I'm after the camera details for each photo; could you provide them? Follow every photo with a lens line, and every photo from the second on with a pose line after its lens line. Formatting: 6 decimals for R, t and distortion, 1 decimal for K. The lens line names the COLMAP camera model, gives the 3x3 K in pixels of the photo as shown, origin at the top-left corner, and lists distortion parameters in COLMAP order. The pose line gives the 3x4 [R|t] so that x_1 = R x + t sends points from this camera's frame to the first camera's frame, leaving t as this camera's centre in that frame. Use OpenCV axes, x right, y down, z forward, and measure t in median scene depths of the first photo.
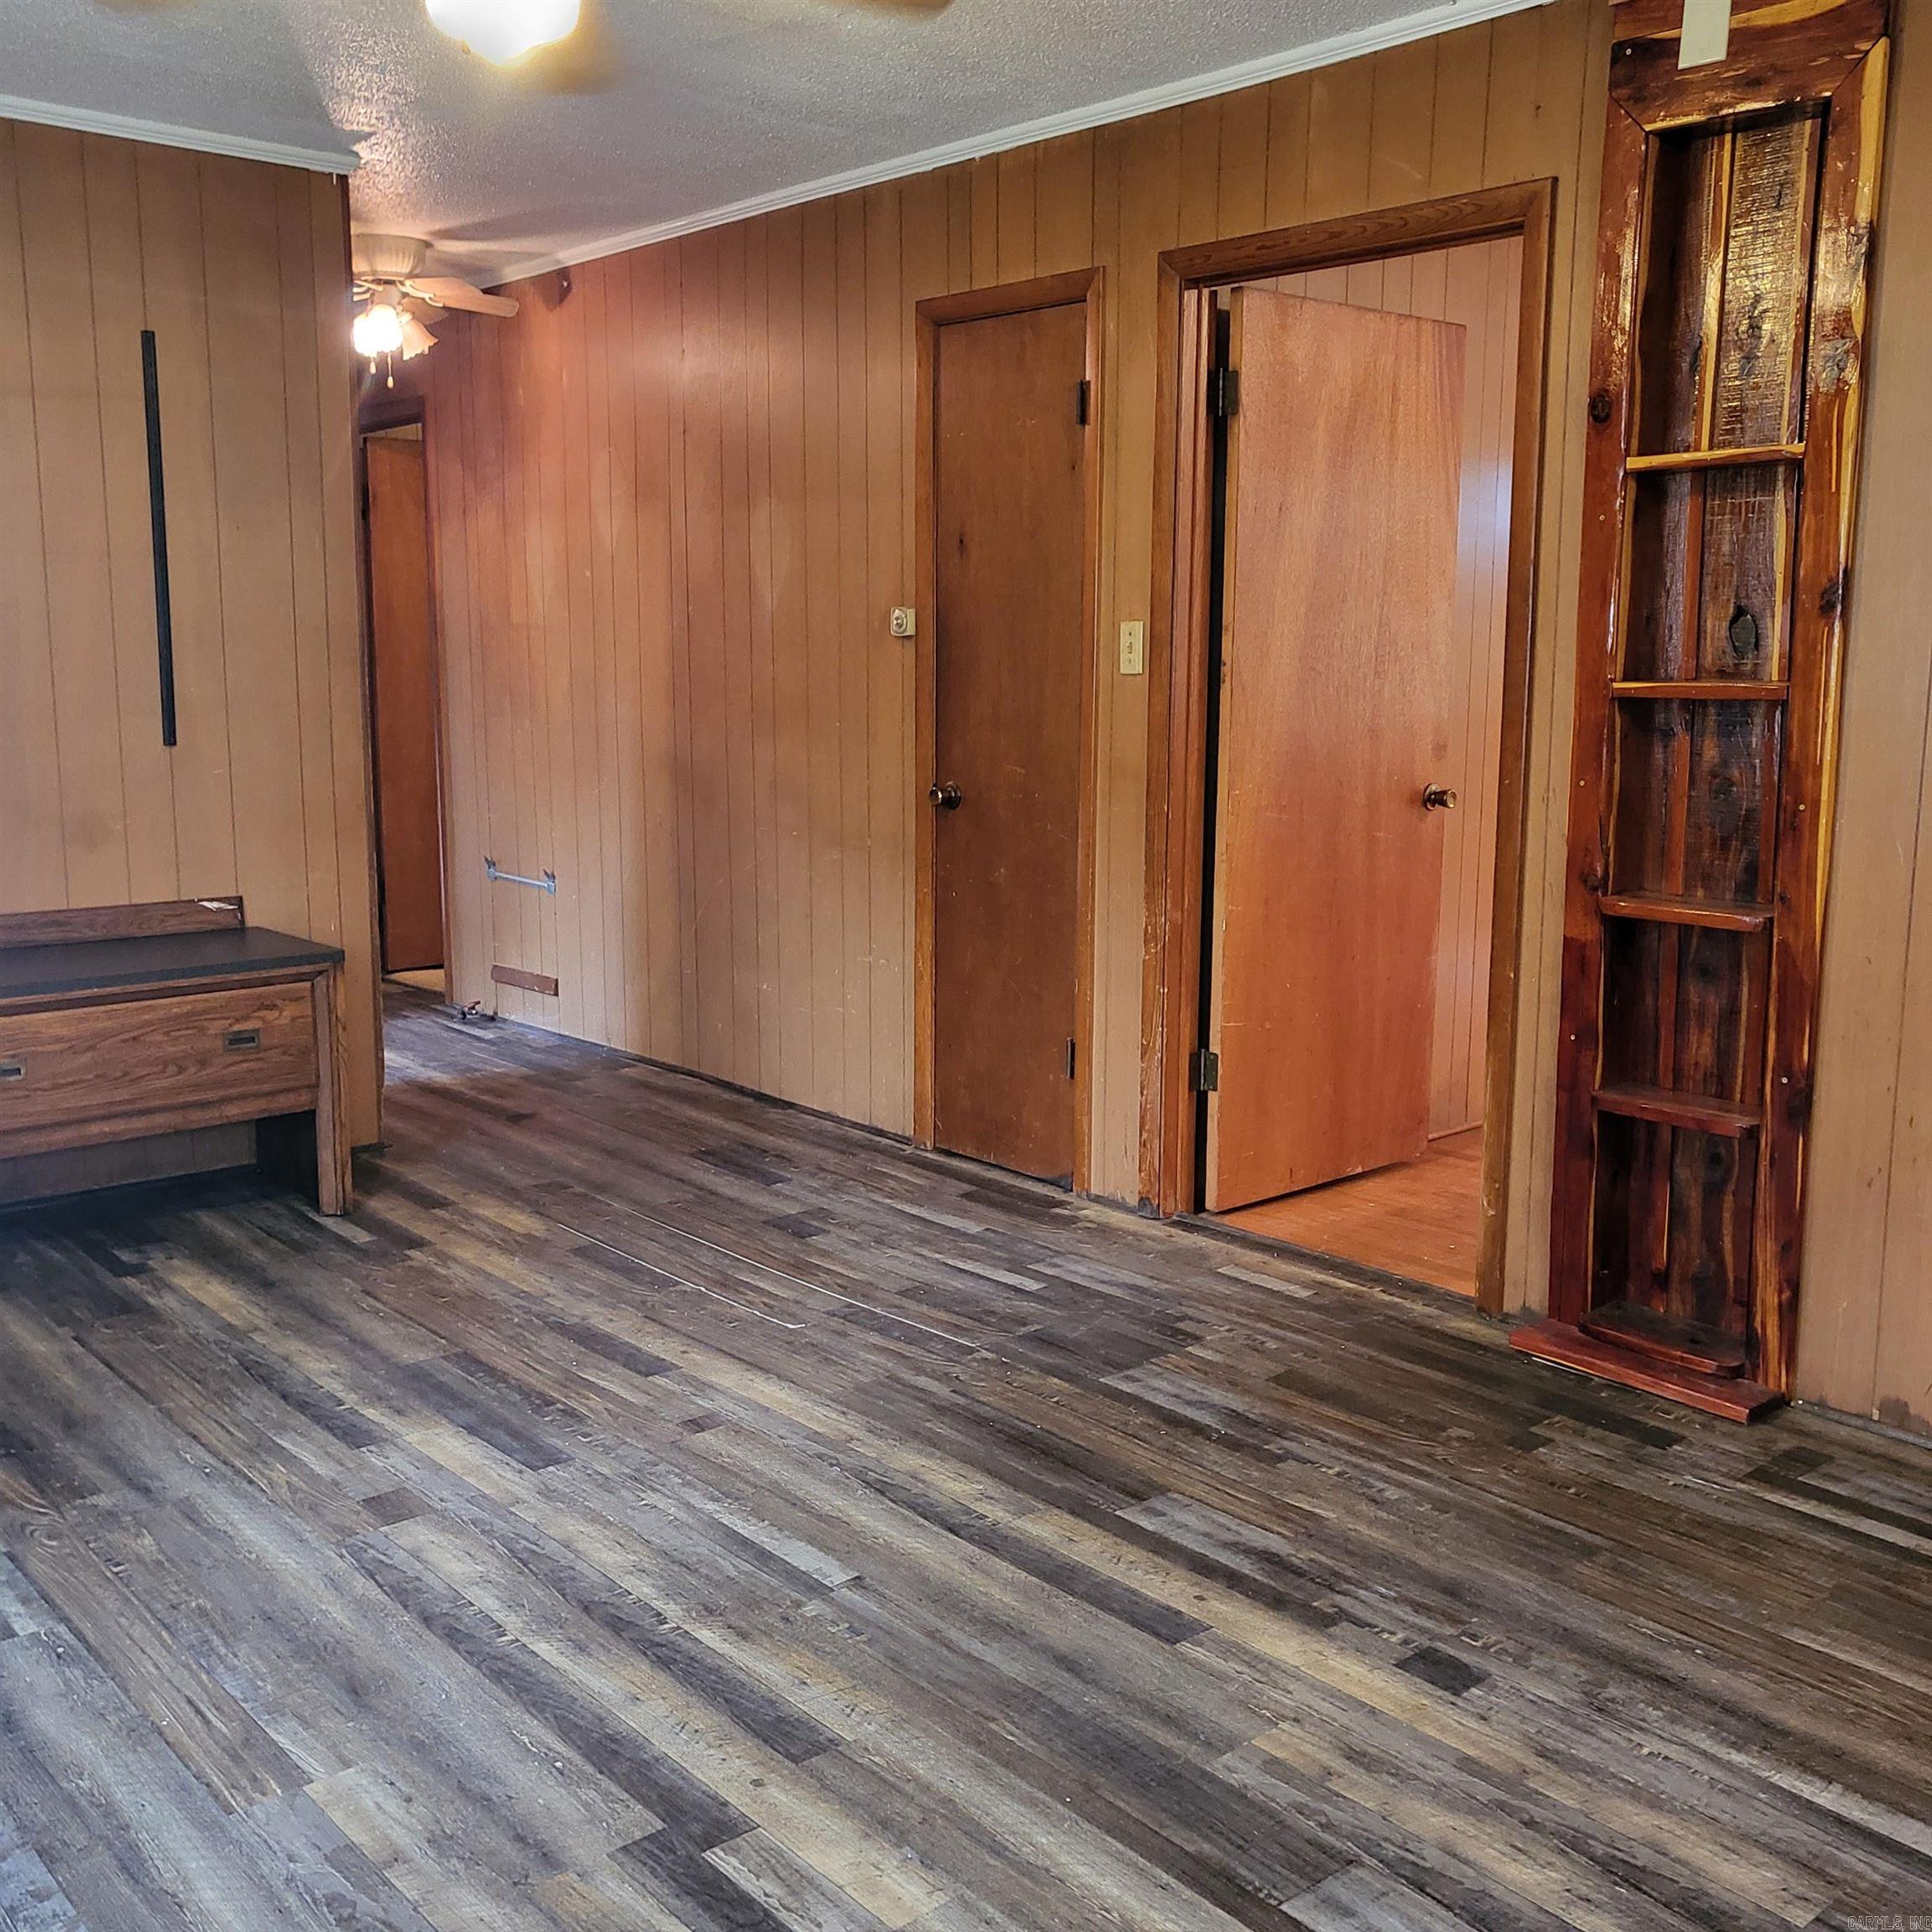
lens RADIAL K [[1990.2, 0, 967.4], [0, 1990.2, 965.3], [0, 0, 1]] dist [0.025588, 0.000000]
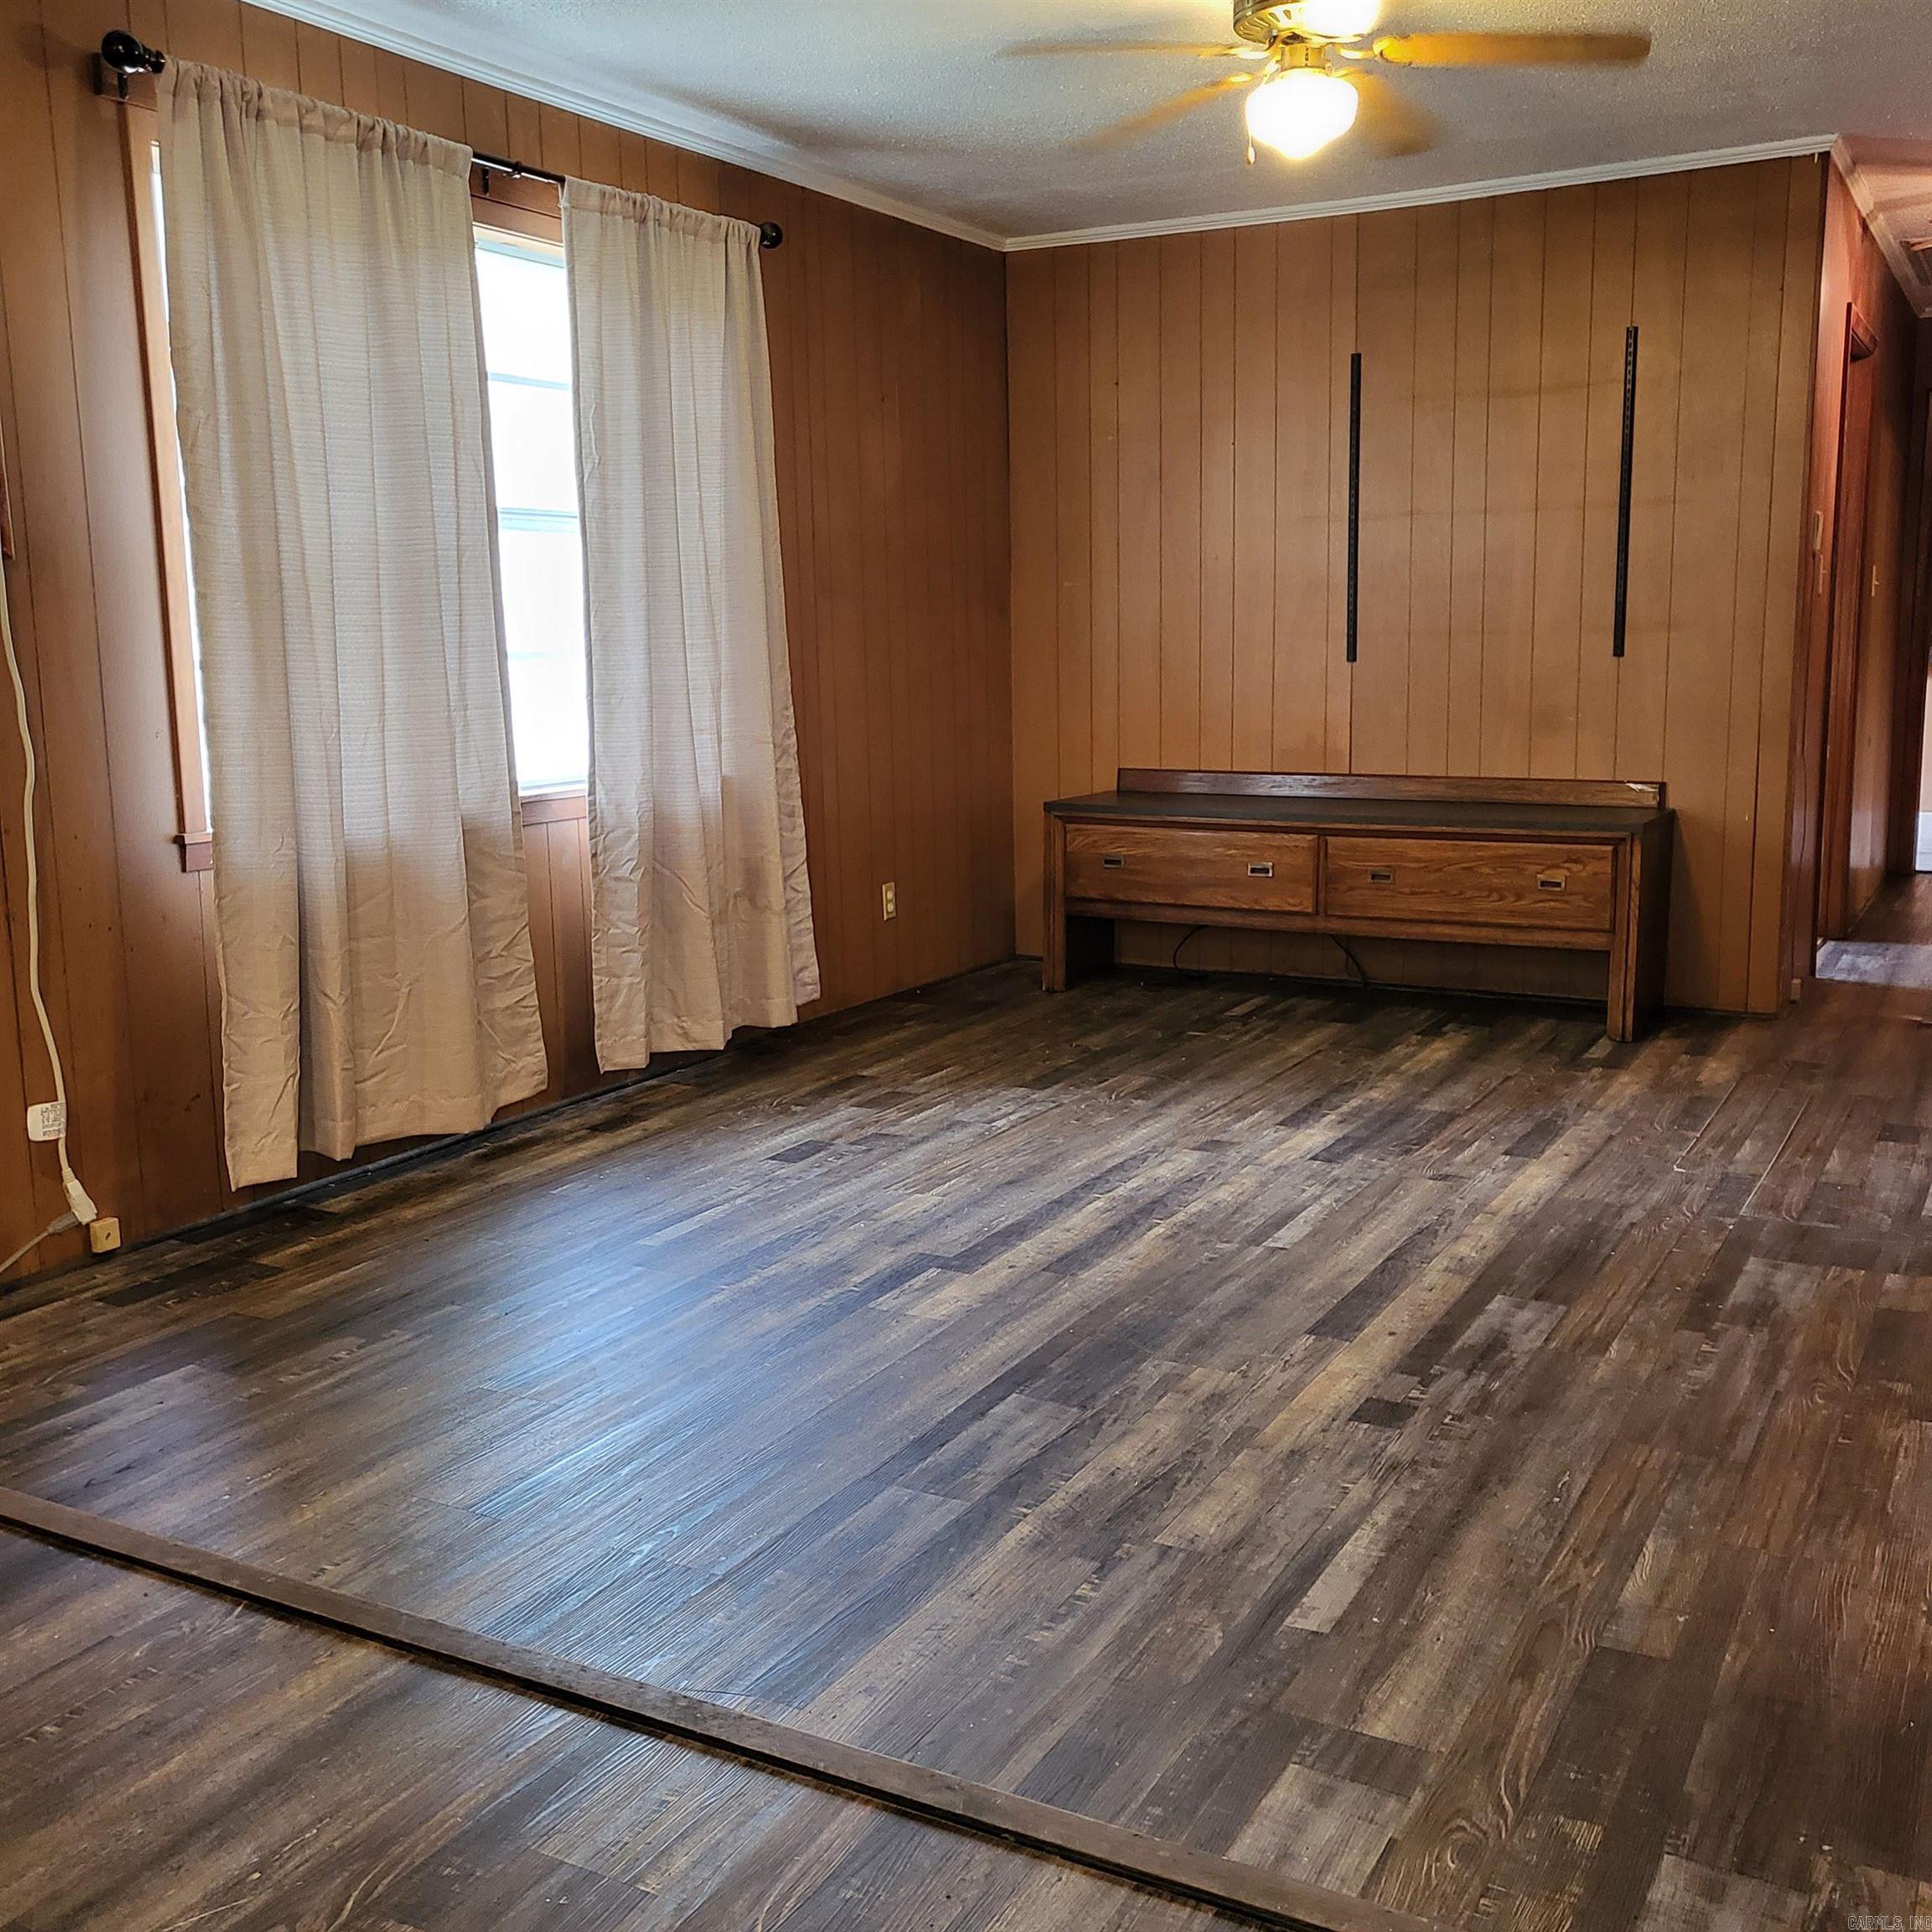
lens RADIAL K [[1990.2, 0, 975.2], [0, 1990.2, 972.1], [0, 0, 1]] dist [0.025588, 0.000000]
pose [[0.342470, 0.148486, -0.927721, 0.995896], [-0.135951, 0.984872, 0.107447, 0.008927], [0.929641, 0.089327, 0.357476, 0.290466]]
